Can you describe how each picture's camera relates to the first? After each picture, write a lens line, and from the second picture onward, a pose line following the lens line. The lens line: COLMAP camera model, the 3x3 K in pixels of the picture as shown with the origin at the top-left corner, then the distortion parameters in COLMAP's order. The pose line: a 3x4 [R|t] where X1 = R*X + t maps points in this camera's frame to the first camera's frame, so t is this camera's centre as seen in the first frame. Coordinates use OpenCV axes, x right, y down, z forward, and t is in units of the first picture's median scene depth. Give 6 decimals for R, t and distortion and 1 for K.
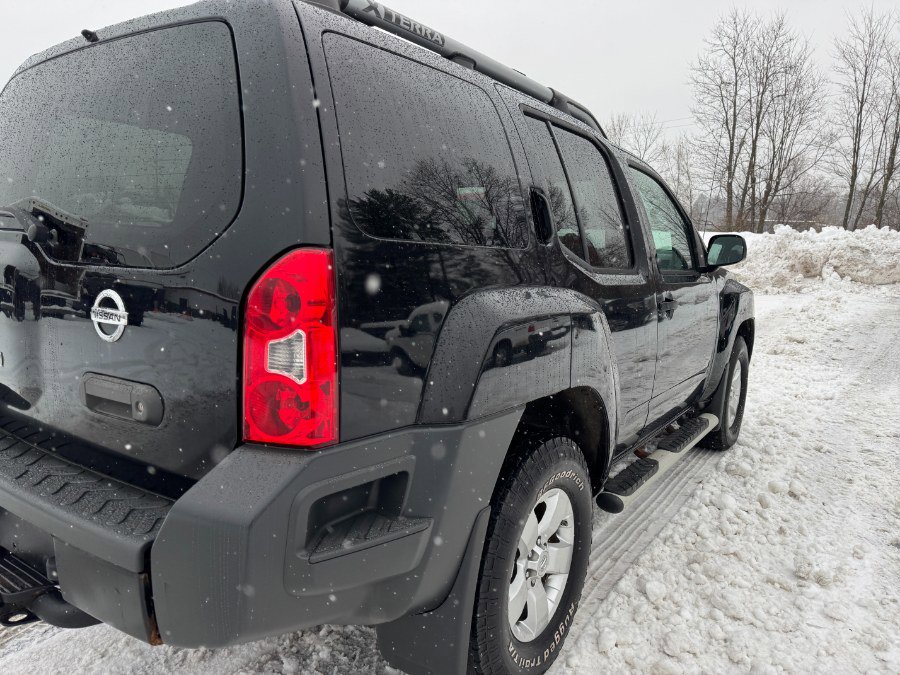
lens RADIAL K [[630.5, 0, 450.5], [0, 630.5, 343.3], [0, 0, 1]] dist [0.049618, -0.050706]
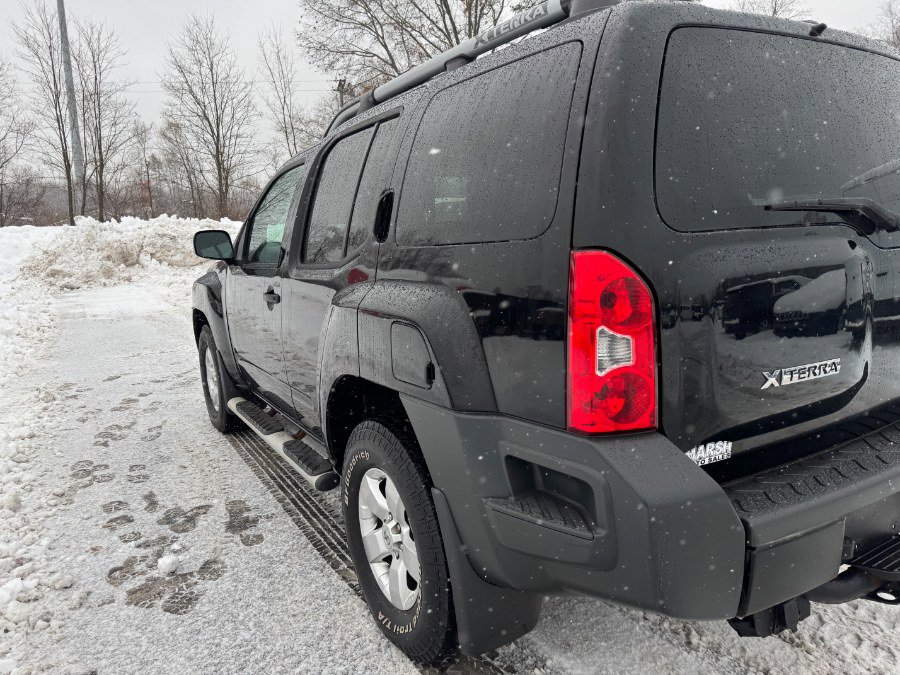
lens RADIAL K [[630.5, 0, 449.1], [0, 630.5, 336.0], [0, 0, 1]] dist [0.049618, -0.050706]
pose [[0.422957, -0.200394, 0.883714, -1.106401], [0.197718, 0.972151, 0.125819, -0.154518], [-0.884316, 0.121510, 0.450799, 0.681207]]
